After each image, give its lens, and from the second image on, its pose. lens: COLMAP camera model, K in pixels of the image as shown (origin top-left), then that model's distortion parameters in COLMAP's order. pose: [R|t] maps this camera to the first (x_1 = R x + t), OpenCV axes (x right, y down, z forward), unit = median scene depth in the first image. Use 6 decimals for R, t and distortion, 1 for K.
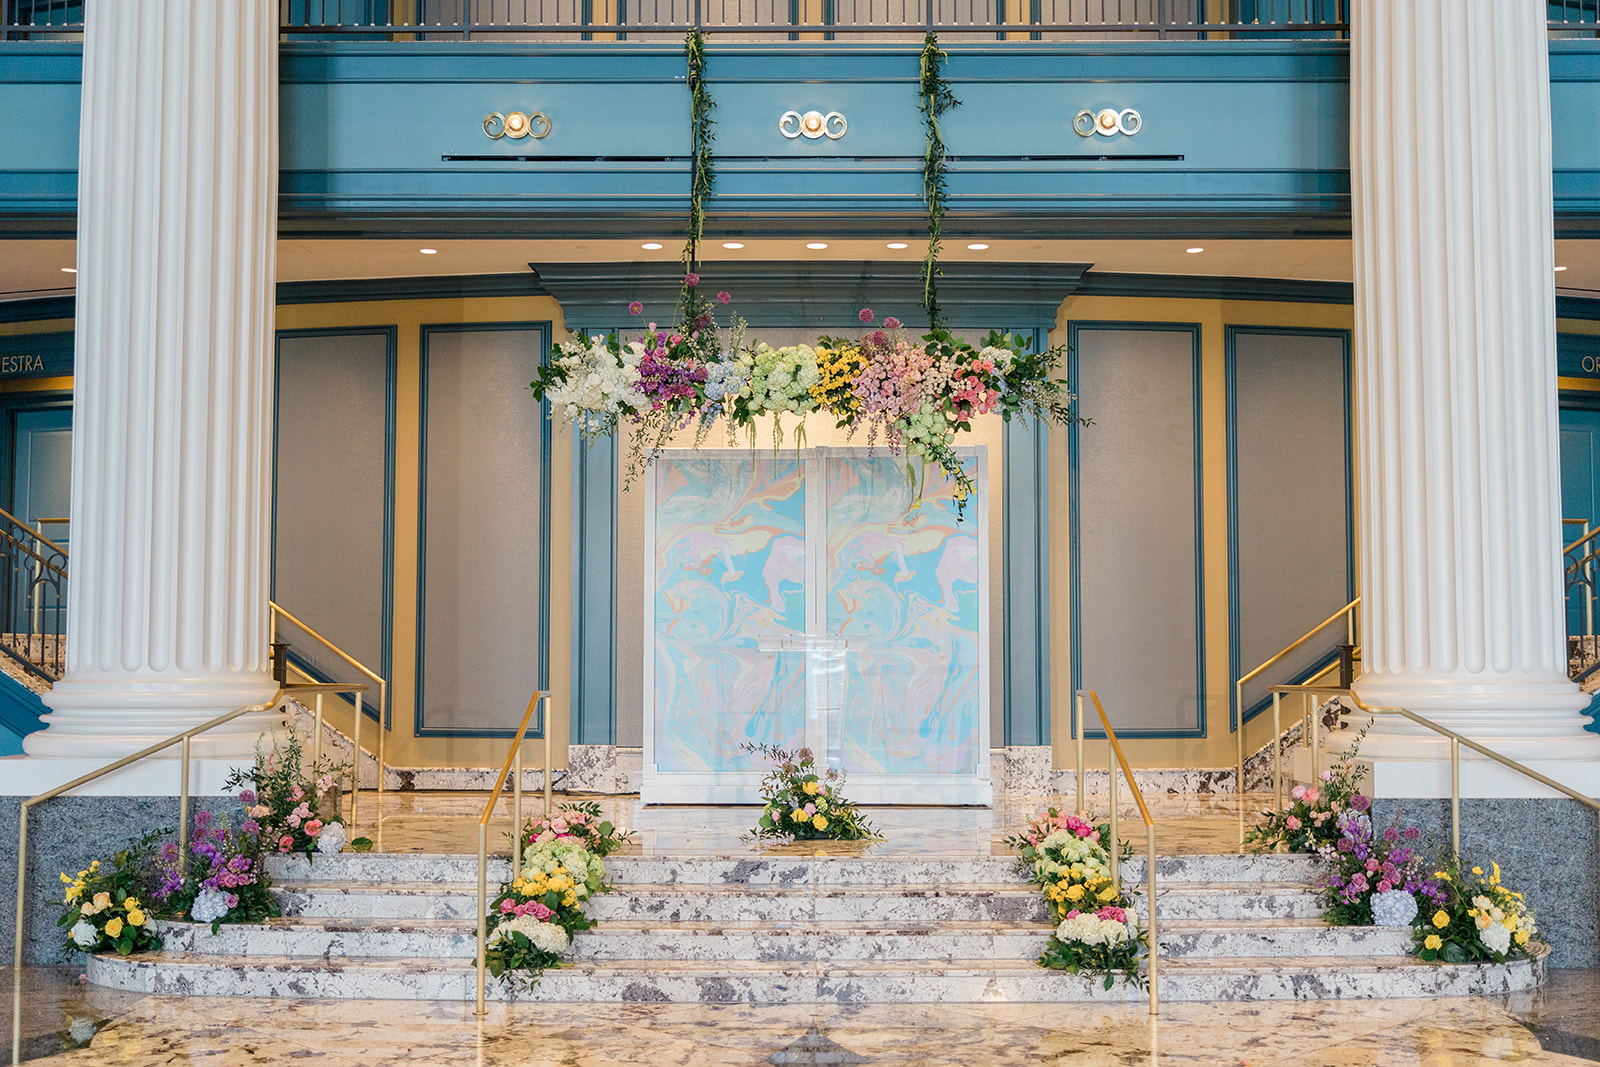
lens RADIAL K [[1775.8, 0, 800.0], [0, 1775.8, 523.6], [0, 0, 1]] dist [-0.019906, 0.000000]
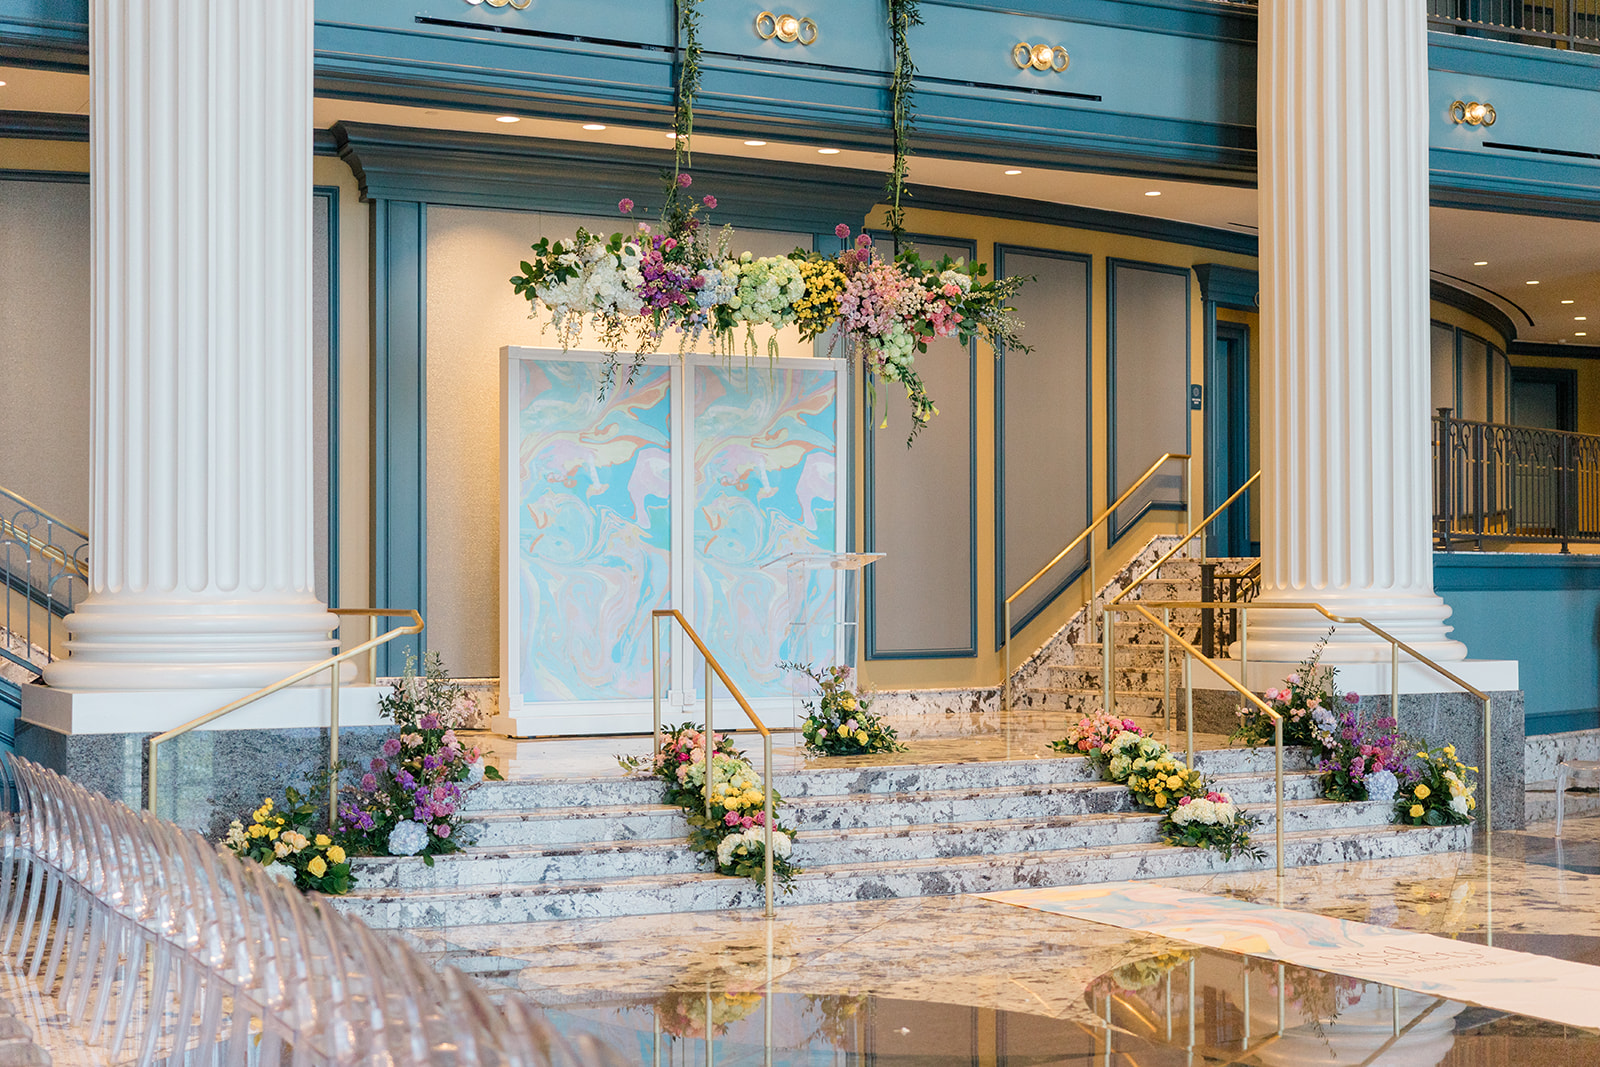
lens RADIAL K [[2405.3, 0, 799.9], [0, 2405.3, 540.9], [0, 0, 1]] dist [-0.059287, 0.000000]
pose [[0.877551, 0.006715, 0.479436, -0.702497], [-0.033939, 0.998264, 0.048139, -0.009700], [-0.478281, -0.058516, 0.876255, -0.191658]]
